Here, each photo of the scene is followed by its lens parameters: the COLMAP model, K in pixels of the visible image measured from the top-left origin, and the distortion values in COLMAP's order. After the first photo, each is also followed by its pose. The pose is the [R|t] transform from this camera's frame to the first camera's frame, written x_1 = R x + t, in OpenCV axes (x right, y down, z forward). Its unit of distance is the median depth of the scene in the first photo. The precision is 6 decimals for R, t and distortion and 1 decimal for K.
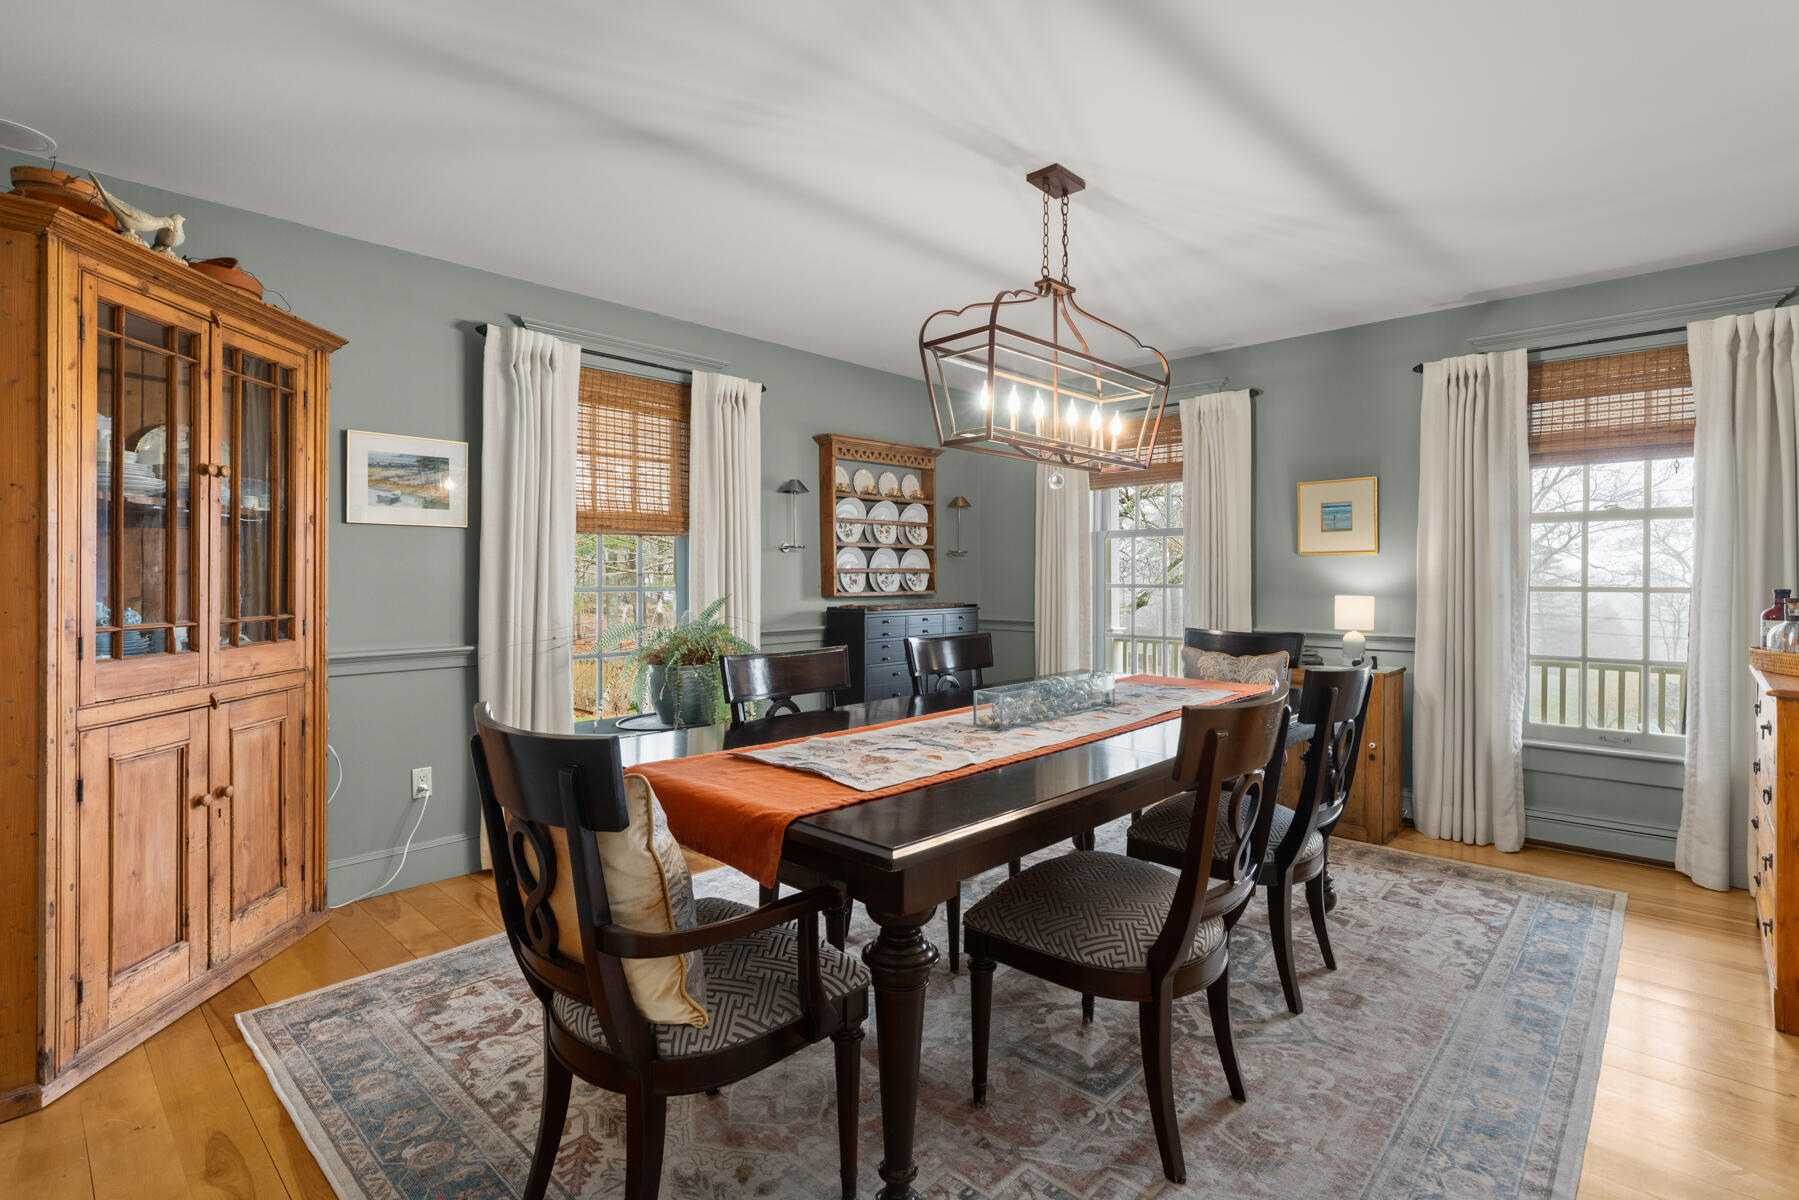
lens RADIAL K [[850.5, 0, 907.9], [0, 850.5, 598.3], [0, 0, 1]] dist [-0.001438, -0.000030]
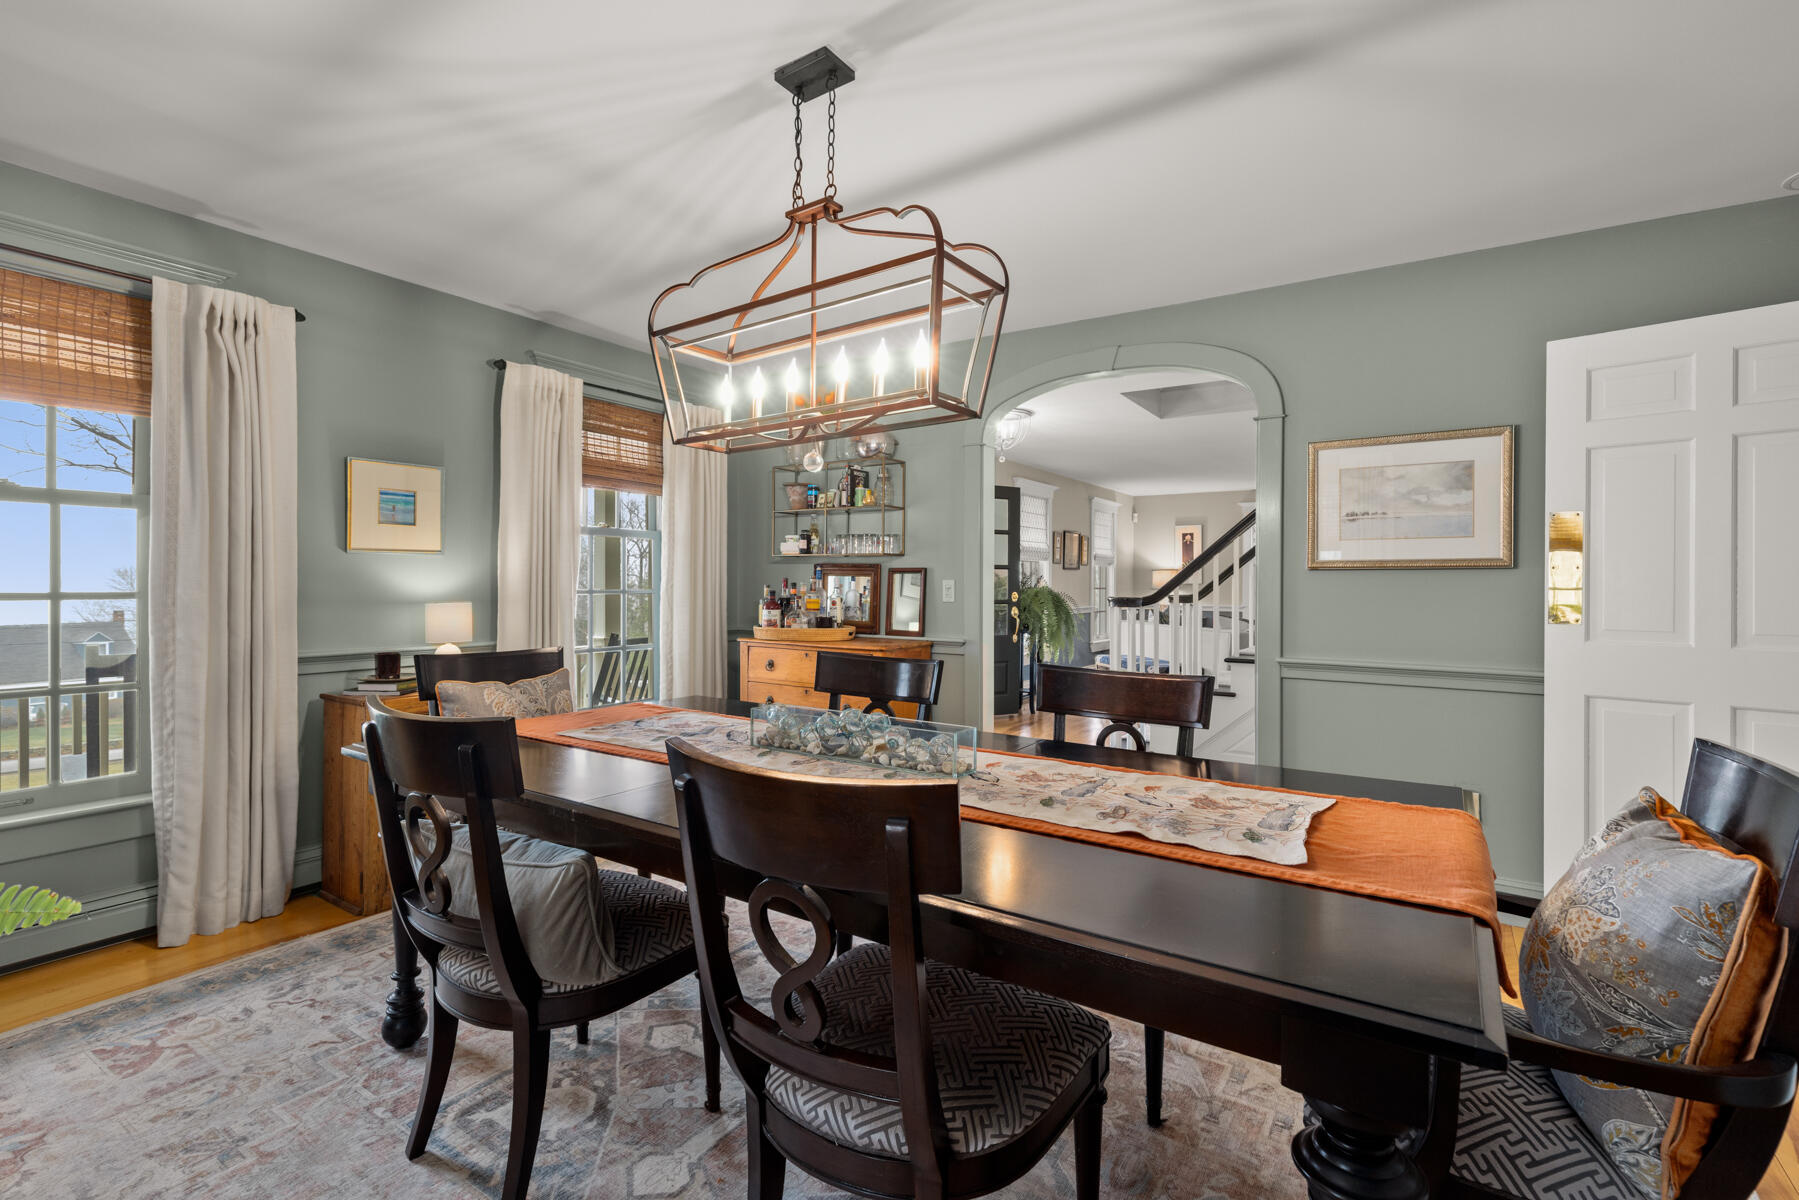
lens RADIAL K [[784.6, 0, 899.6], [0, 784.6, 575.8], [0, 0, 1]] dist [0.000474, 0.000054]
pose [[-0.150585, -0.000475, 0.988597, -0.358526], [0.008285, 0.999964, 0.001743, -0.031091], [-0.988562, 0.008453, -0.150576, 0.724851]]
